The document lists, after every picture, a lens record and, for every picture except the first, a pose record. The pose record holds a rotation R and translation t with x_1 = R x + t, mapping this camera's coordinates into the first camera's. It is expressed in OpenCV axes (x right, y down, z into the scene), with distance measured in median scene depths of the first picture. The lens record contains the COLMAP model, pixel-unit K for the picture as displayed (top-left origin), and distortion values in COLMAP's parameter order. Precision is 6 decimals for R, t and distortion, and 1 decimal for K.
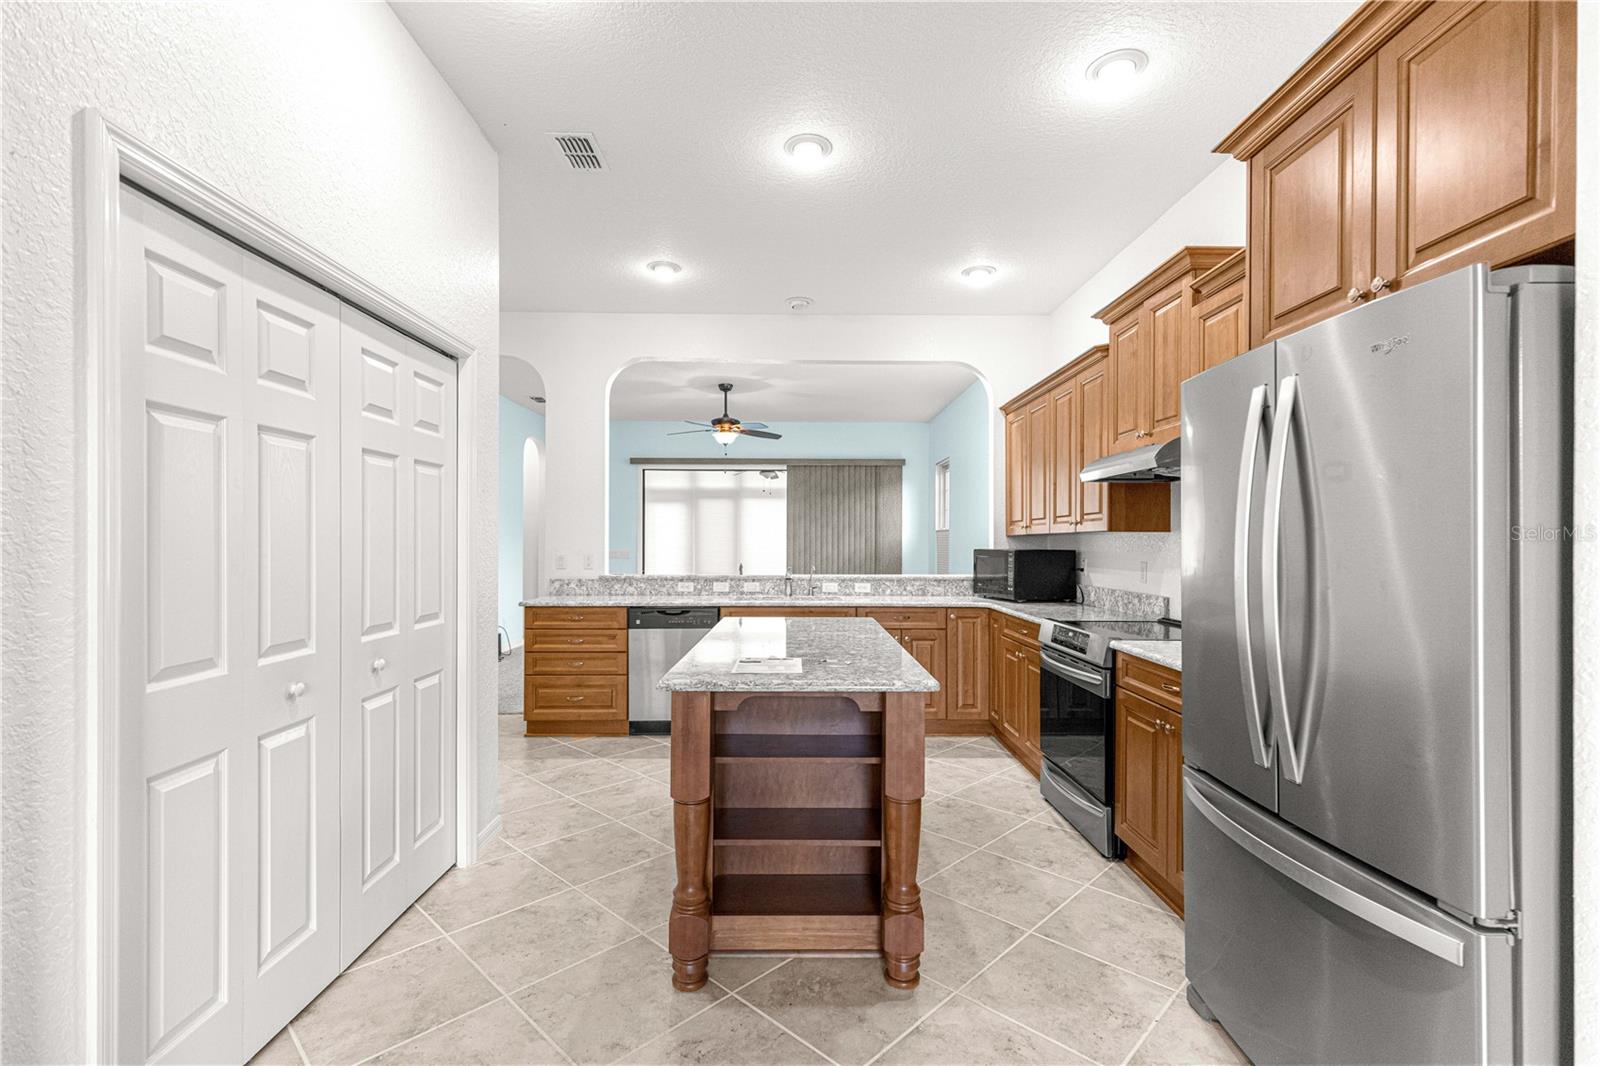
lens RADIAL K [[720.4, 0, 806.6], [0, 720.4, 538.6], [0, 0, 1]] dist [0.011520, -0.000179]
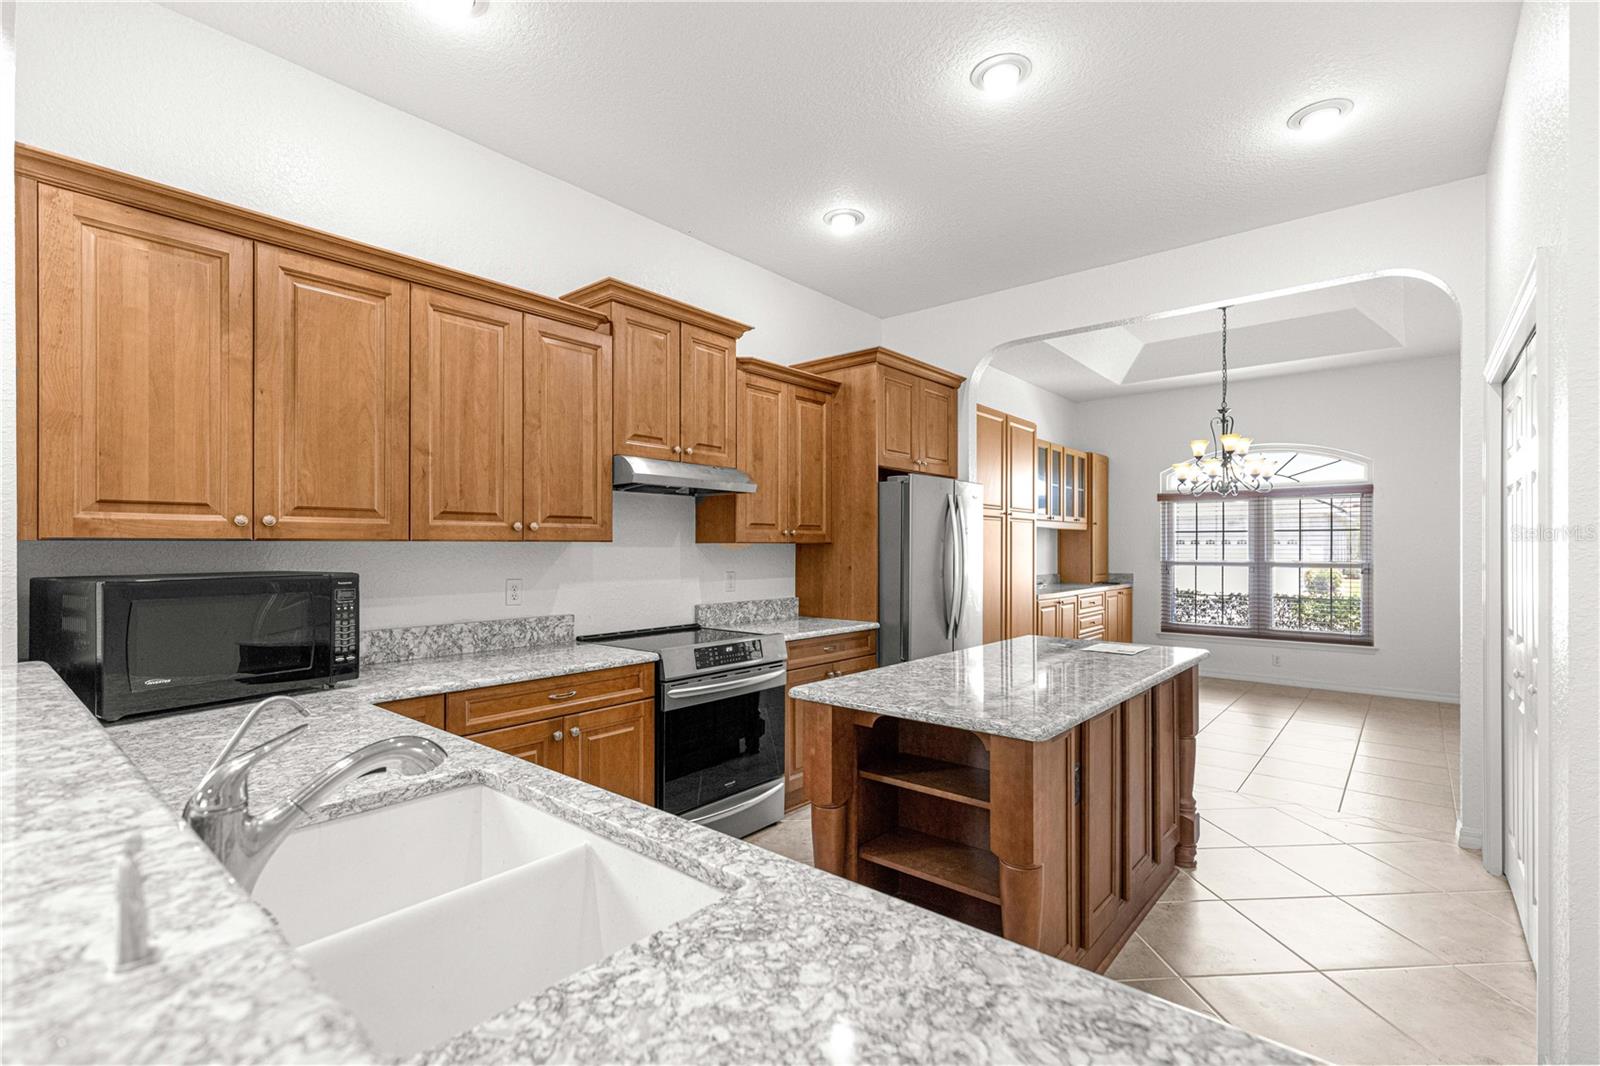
lens RADIAL K [[720.4, 0, 806.6], [0, 720.4, 538.6], [0, 0, 1]] dist [0.011520, -0.000179]
pose [[-0.756095, 0.004480, 0.654447, -0.294379], [-0.006499, 0.999876, -0.014353, -0.002165], [-0.654430, -0.015105, -0.755972, 1.416777]]
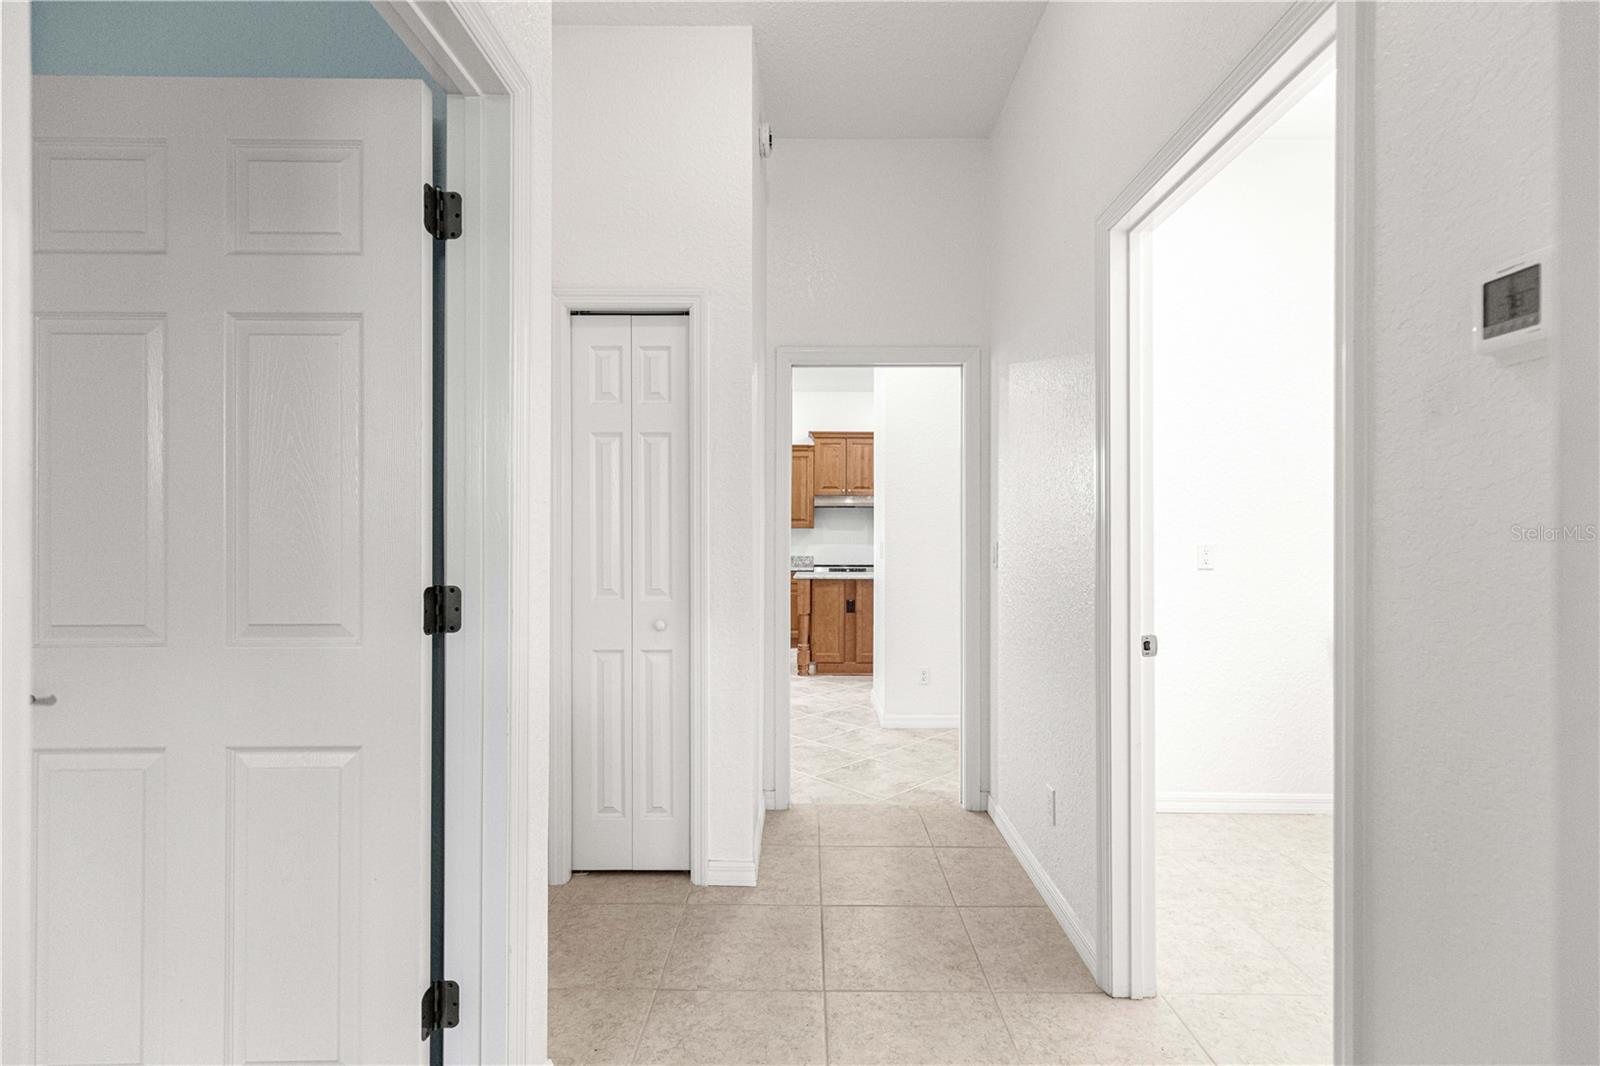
lens RADIAL K [[720.4, 0, 806.6], [0, 720.4, 538.6], [0, 0, 1]] dist [0.011520, -0.000179]
pose [[0.017457, 0.000598, 0.999847, -1.758056], [-0.006964, 0.999976, -0.000477, 0.023318], [-0.999823, -0.006955, 0.017460, 0.933835]]
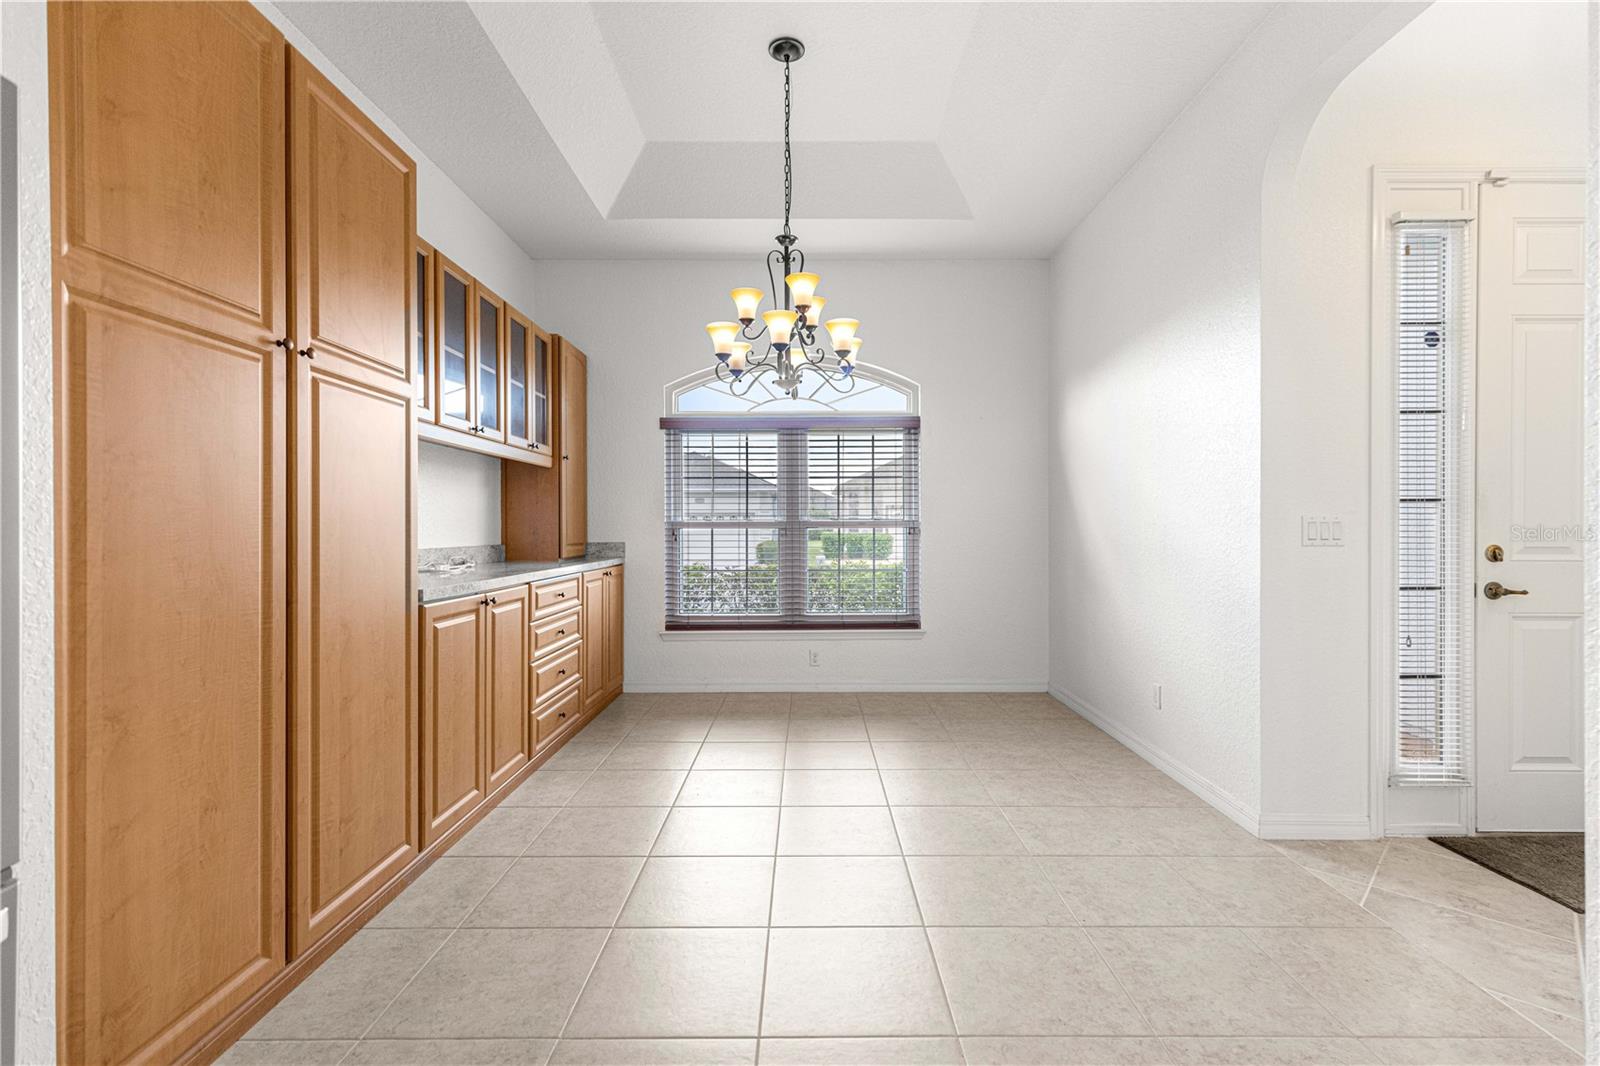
lens RADIAL K [[720.4, 0, 806.6], [0, 720.4, 538.6], [0, 0, 1]] dist [0.011520, -0.000179]
pose [[-0.999859, -0.000880, 0.016766, -0.006168], [-0.000760, 0.999974, 0.007107, 0.044460], [-0.016772, 0.007093, -0.999834, 0.561985]]
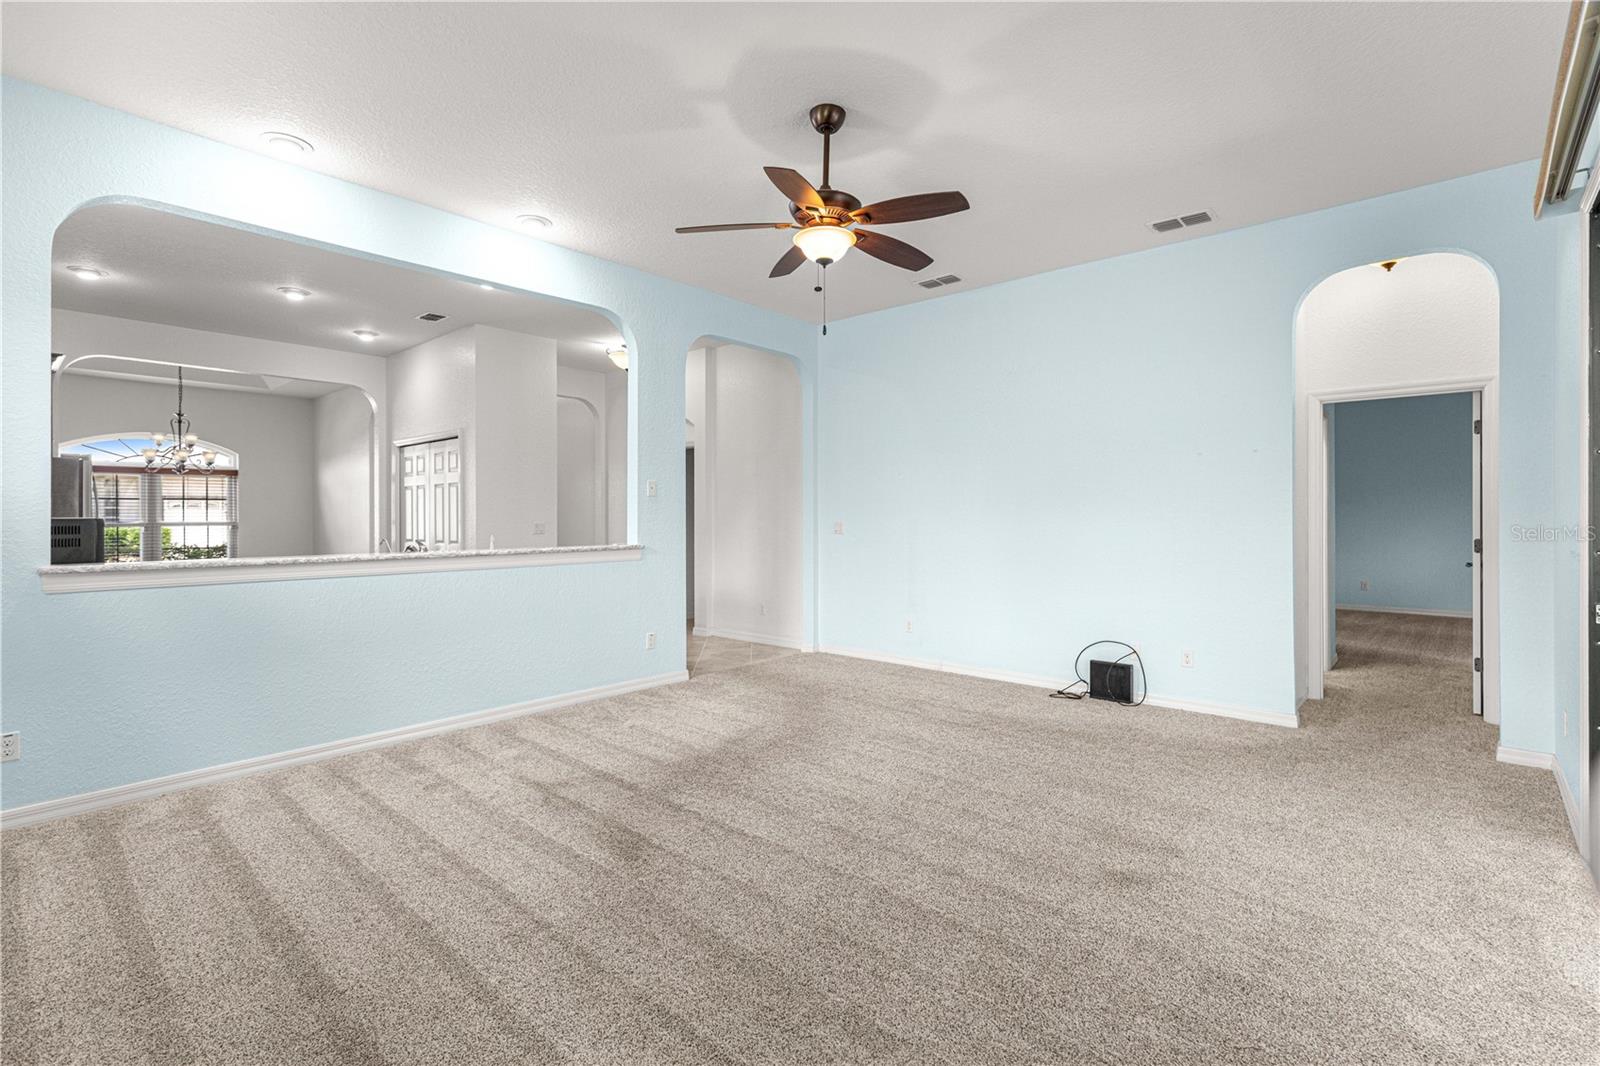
lens RADIAL K [[732.6, 0, 811.4], [0, 732.6, 521.0], [0, 0, 1]] dist [0.000013, -0.000173]
pose [[-0.663575, 0.003147, -0.748103, 0.411550], [0.004122, 0.999991, 0.000551, 0.025624], [0.748098, -0.002718, -0.663582, 2.547896]]
